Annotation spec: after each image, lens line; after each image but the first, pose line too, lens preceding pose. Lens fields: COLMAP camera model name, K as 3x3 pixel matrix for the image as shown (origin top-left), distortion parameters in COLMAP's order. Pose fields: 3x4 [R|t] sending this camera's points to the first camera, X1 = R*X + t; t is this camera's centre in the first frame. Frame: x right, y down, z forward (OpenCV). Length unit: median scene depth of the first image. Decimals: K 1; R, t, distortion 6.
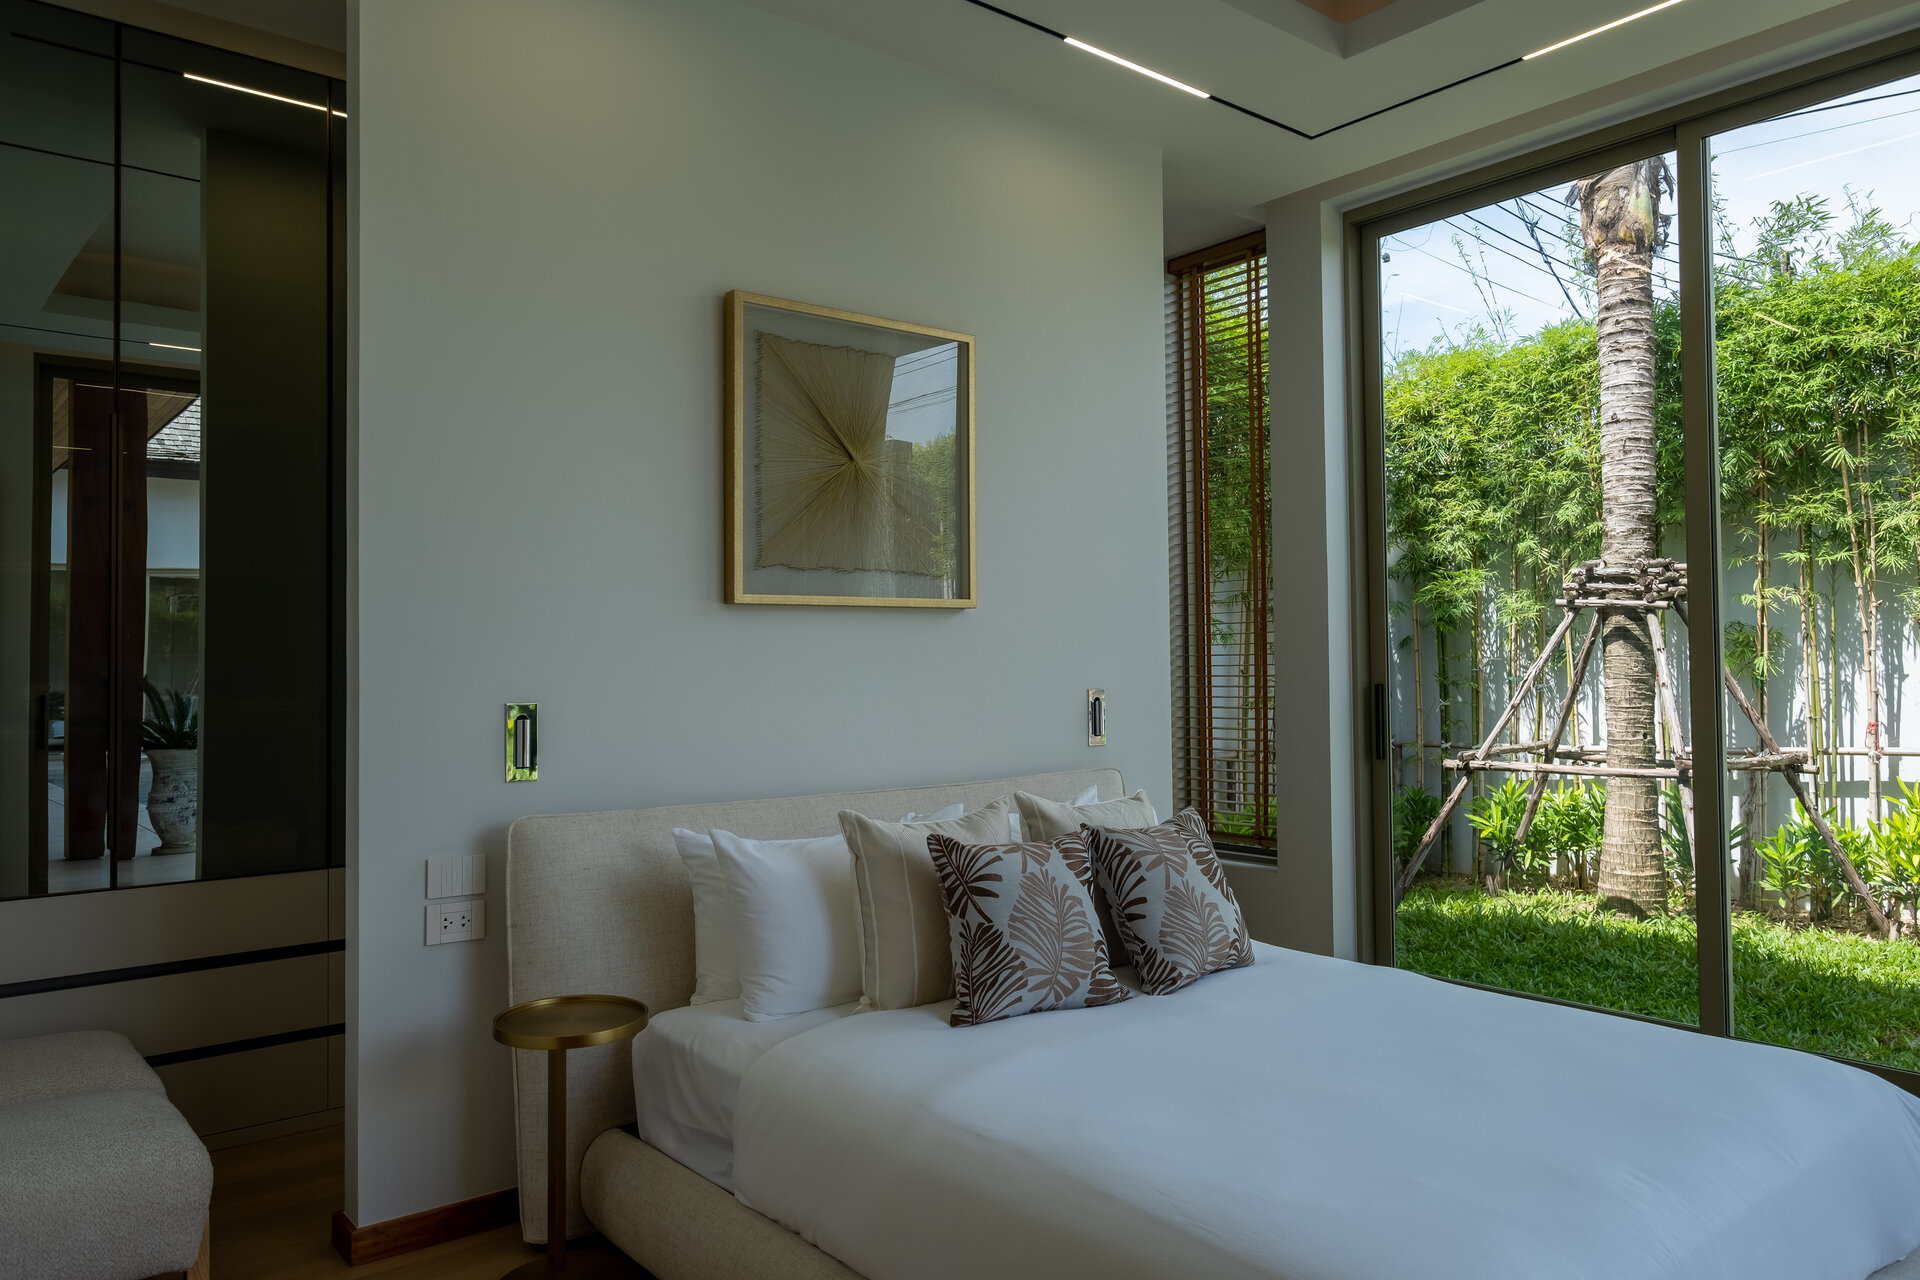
lens RADIAL K [[1315.2, 0, 960.0], [0, 1315.2, 640.0], [0, 0, 1]] dist [-0.000013, -0.000046]
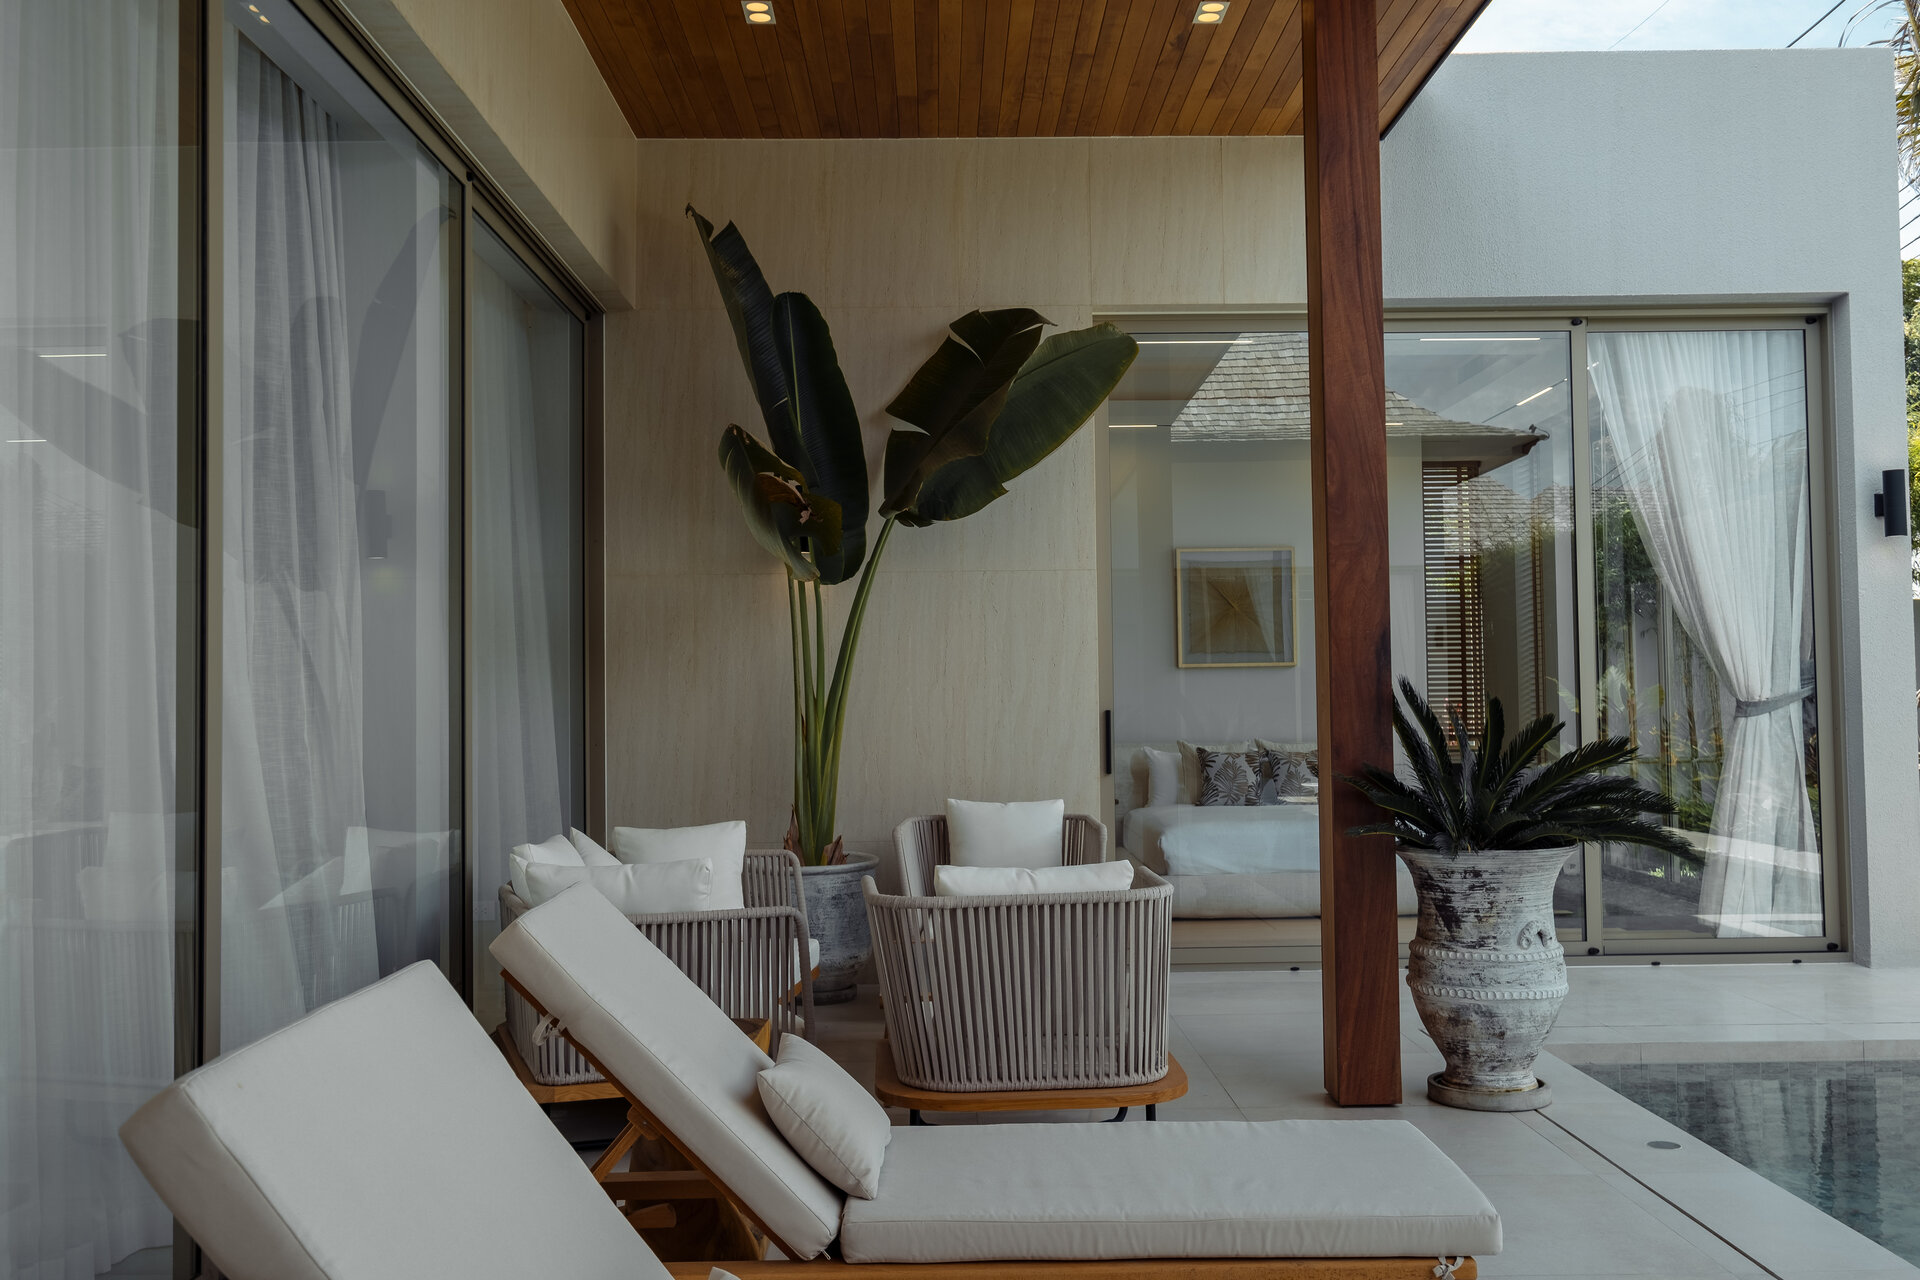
lens RADIAL K [[1807.6, 0, 960.0], [0, 1807.6, 640.0], [0, 0, 1]] dist [-0.000943, -0.001392]
pose [[0.781116, -0.026246, -0.623834, 2.116706], [0.023108, 0.999647, -0.013123, -0.055573], [0.623959, -0.004165, 0.781446, -2.544477]]
